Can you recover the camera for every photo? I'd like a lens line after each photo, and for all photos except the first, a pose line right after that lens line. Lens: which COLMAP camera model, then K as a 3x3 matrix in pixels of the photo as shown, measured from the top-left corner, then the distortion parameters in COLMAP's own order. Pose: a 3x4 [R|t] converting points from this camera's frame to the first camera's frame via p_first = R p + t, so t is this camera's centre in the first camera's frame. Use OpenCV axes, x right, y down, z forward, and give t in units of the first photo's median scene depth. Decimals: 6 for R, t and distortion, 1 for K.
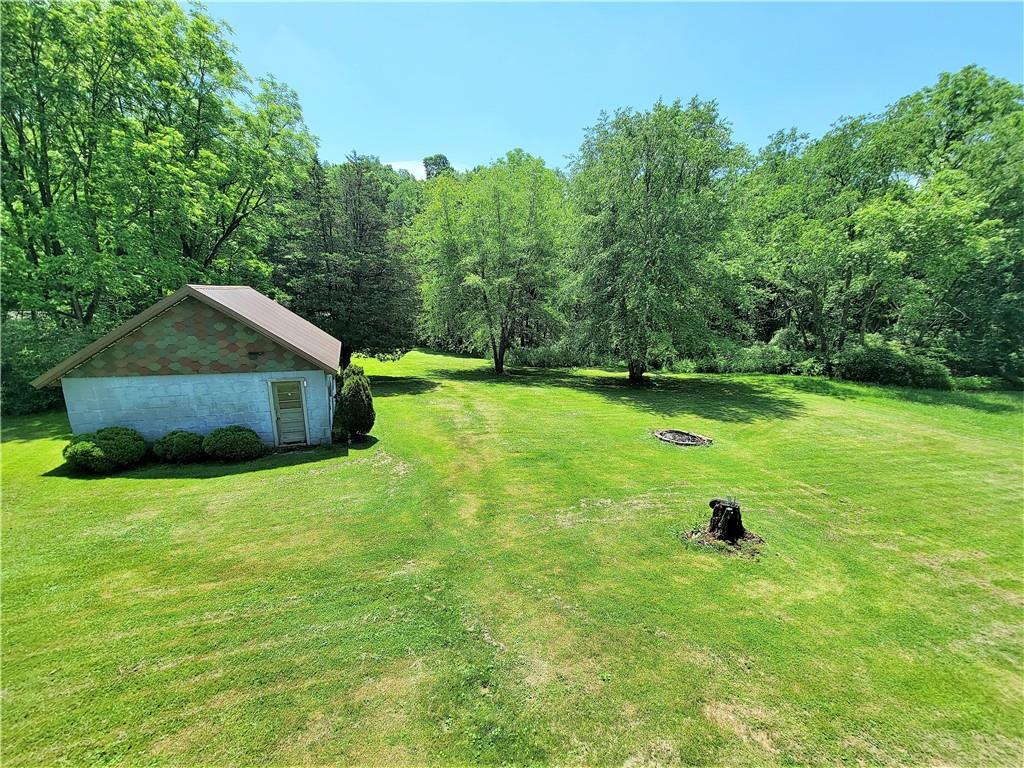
lens RADIAL K [[418.5, 0, 506.6], [0, 418.5, 389.5], [0, 0, 1]] dist [-0.001276, -0.000998]
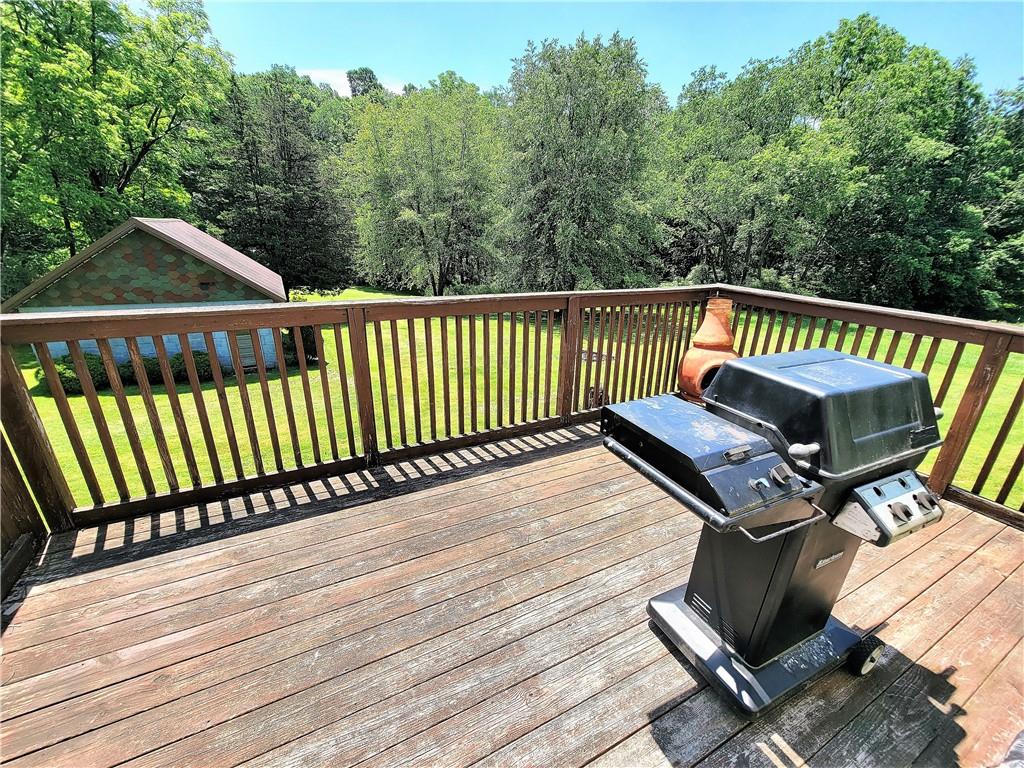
lens RADIAL K [[418.5, 0, 505.2], [0, 418.5, 392.1], [0, 0, 1]] dist [-0.001276, -0.000998]
pose [[0.991872, -0.037403, 0.121619, 0.015165], [0.019441, 0.989145, 0.145651, 0.022739], [-0.125747, -0.142102, 0.981832, -0.098204]]
